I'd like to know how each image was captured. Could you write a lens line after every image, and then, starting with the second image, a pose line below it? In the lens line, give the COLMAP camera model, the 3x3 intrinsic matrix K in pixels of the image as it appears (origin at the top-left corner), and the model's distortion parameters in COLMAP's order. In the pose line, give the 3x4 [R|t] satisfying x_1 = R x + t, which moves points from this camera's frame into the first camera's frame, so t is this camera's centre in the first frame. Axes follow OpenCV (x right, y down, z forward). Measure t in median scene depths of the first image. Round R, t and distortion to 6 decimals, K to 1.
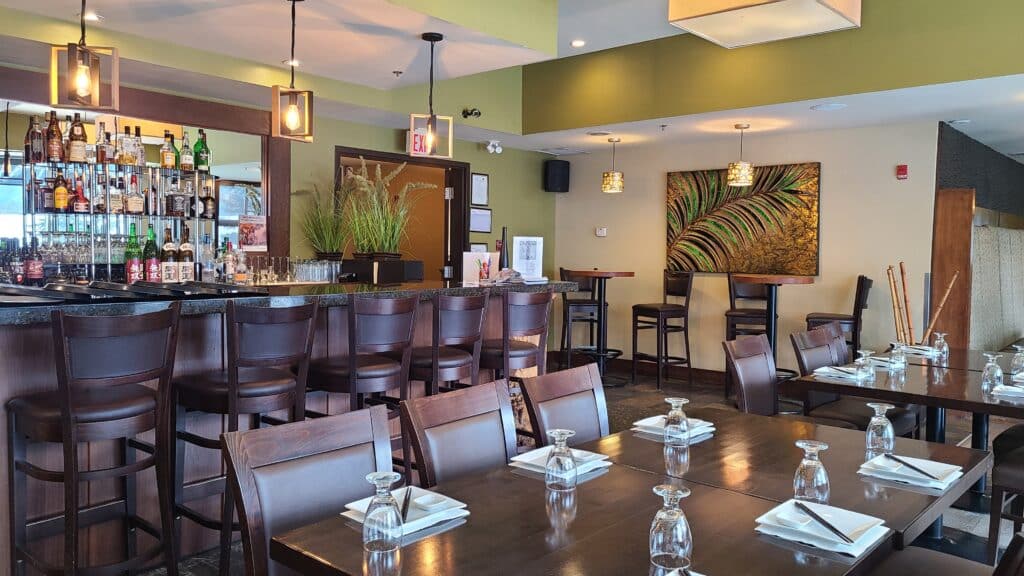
lens RADIAL K [[784.1, 0, 510.7], [0, 784.1, 284.7], [0, 0, 1]] dist [0.052738, -0.020777]
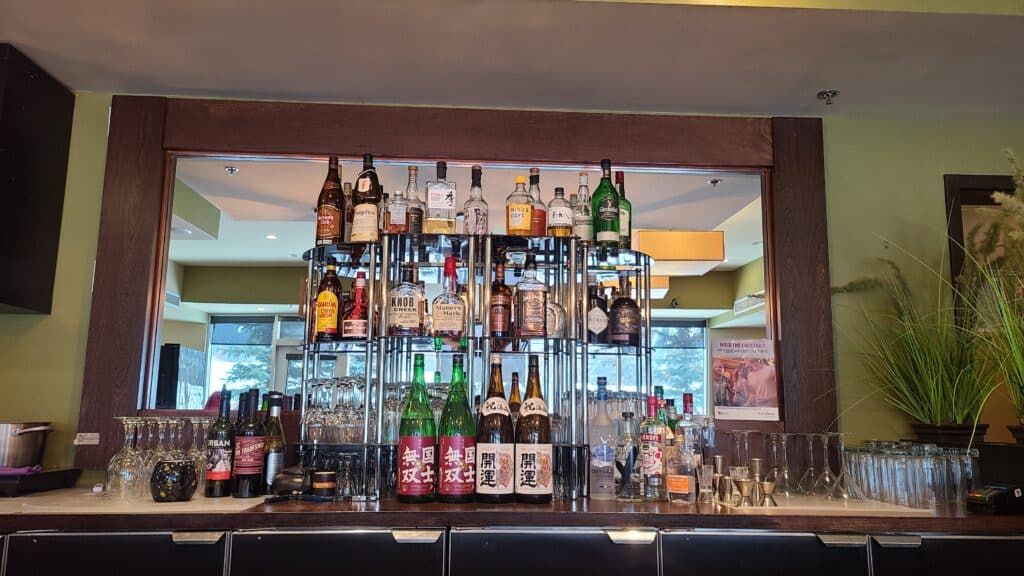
lens RADIAL K [[784.1, 0, 507.6], [0, 784.1, 286.6], [0, 0, 1]] dist [0.052738, -0.020777]
pose [[0.699165, -0.122030, -0.704470, -0.108292], [-0.034250, 0.978478, -0.203487, -0.023189], [0.714140, 0.166399, 0.679938, 0.645798]]
